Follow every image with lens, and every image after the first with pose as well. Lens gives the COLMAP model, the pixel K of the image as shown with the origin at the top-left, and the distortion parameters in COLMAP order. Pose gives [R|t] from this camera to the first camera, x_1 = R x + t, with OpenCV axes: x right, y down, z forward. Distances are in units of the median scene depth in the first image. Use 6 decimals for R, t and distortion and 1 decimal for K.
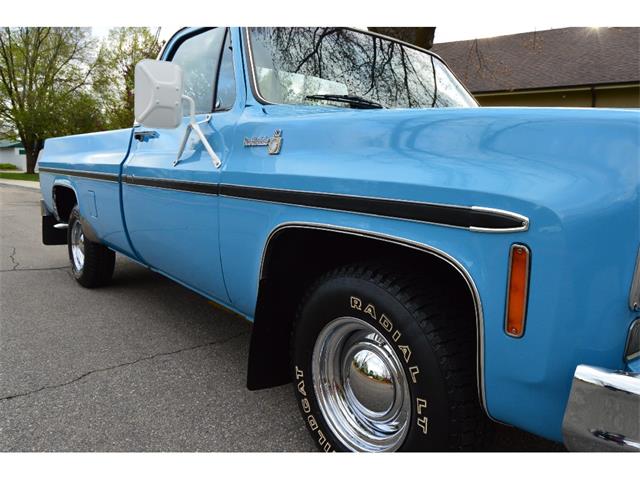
lens RADIAL K [[496.2, 0, 317.1], [0, 496.2, 246.5], [0, 0, 1]] dist [-0.019694, 0.009009]
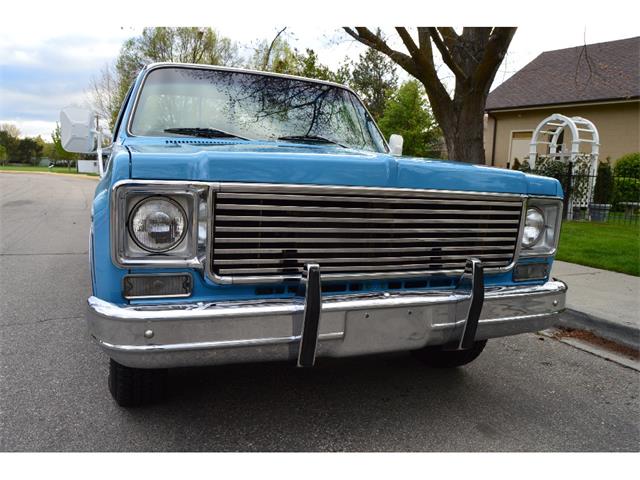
lens RADIAL K [[496.2, 0, 318.9], [0, 496.2, 246.3], [0, 0, 1]] dist [-0.019694, 0.009009]
pose [[0.960883, 0.054252, -0.271589, 0.419208], [-0.059145, 0.998201, -0.009857, 0.007135], [0.270566, 0.025534, 0.962363, -0.116436]]
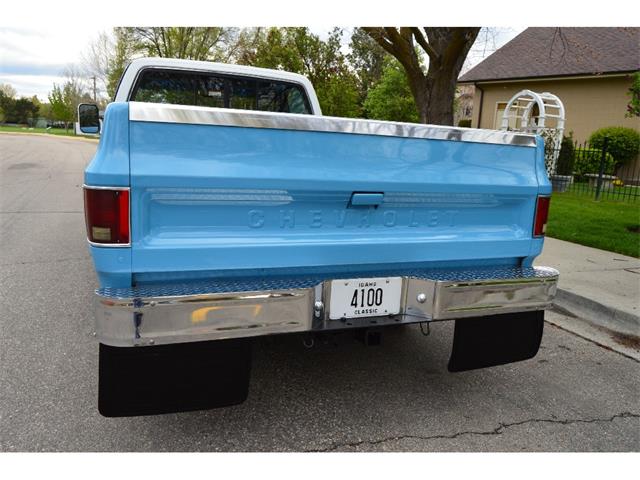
lens RADIAL K [[496.2, 0, 319.0], [0, 496.2, 247.4], [0, 0, 1]] dist [-0.019694, 0.009009]
pose [[0.960307, 0.087526, -0.264857, 0.606329], [-0.074223, 0.995444, 0.059844, 0.016129], [0.268888, -0.037810, 0.962429, -0.360917]]
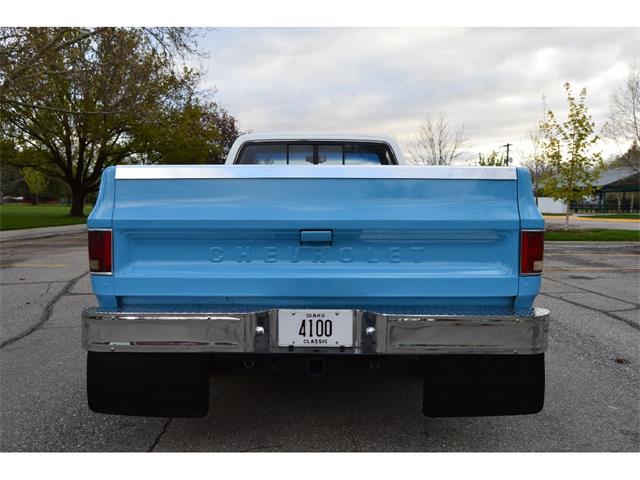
lens RADIAL K [[496.2, 0, 321.1], [0, 496.2, 250.4], [0, 0, 1]] dist [-0.019694, 0.009009]
pose [[0.793990, 0.032573, -0.607057, 0.850732], [-0.072673, 0.996489, -0.041583, 0.031785], [0.603571, 0.077133, 0.793570, -0.292819]]
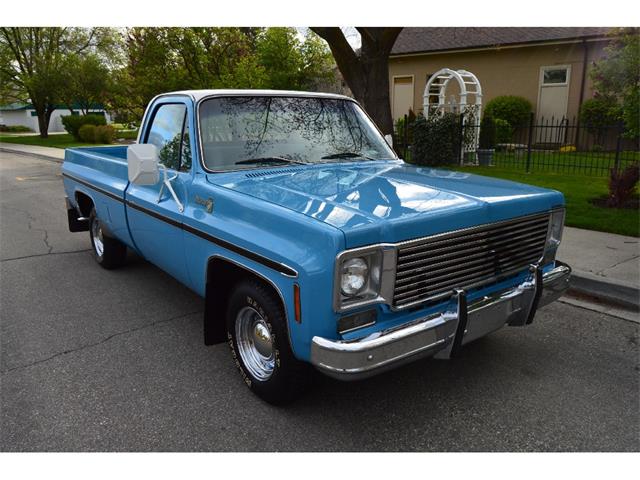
lens RADIAL K [[496.2, 0, 319.0], [0, 496.2, 246.7], [0, 0, 1]] dist [-0.019694, 0.009009]
pose [[0.999224, -0.026863, -0.028800, 0.148309], [0.029741, 0.994062, 0.104674, -0.102510], [0.025817, -0.105449, 0.994090, -0.309457]]
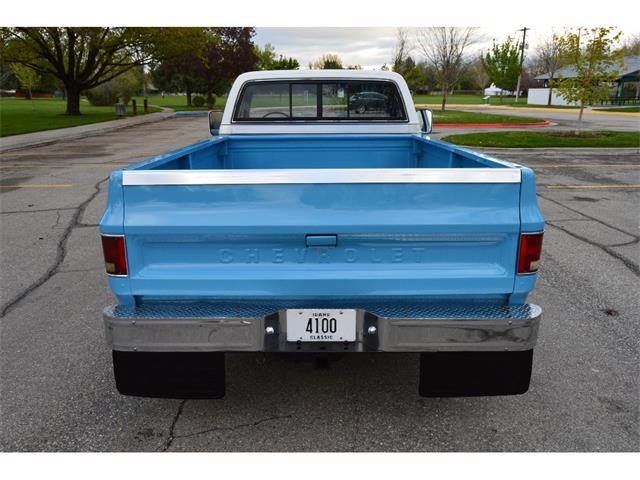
lens RADIAL K [[496.2, 0, 319.9], [0, 496.2, 248.5], [0, 0, 1]] dist [-0.019694, 0.009009]
pose [[0.788077, 0.158847, -0.594729, 0.850574], [-0.066763, 0.982489, 0.173946, -0.094242], [0.611946, -0.097376, 0.784882, -0.309274]]
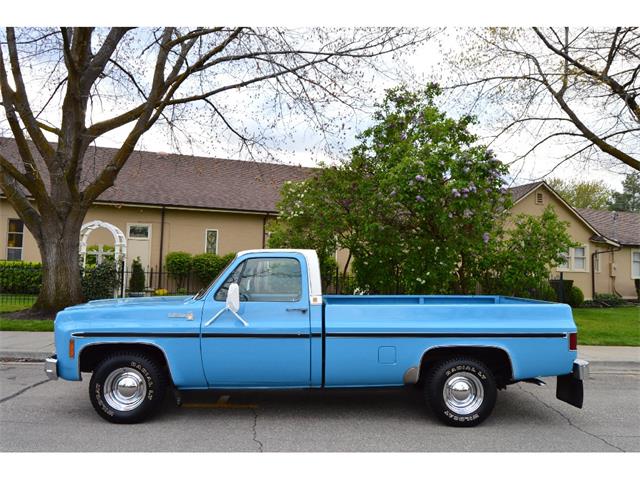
lens RADIAL K [[496.2, 0, 318.9], [0, 496.2, 243.0], [0, 0, 1]] dist [-0.019694, 0.009009]
pose [[0.584377, 0.034434, 0.810751, -1.167464], [0.106868, 0.987132, -0.118954, -0.147497], [-0.804414, 0.156157, 0.573178, -0.253524]]
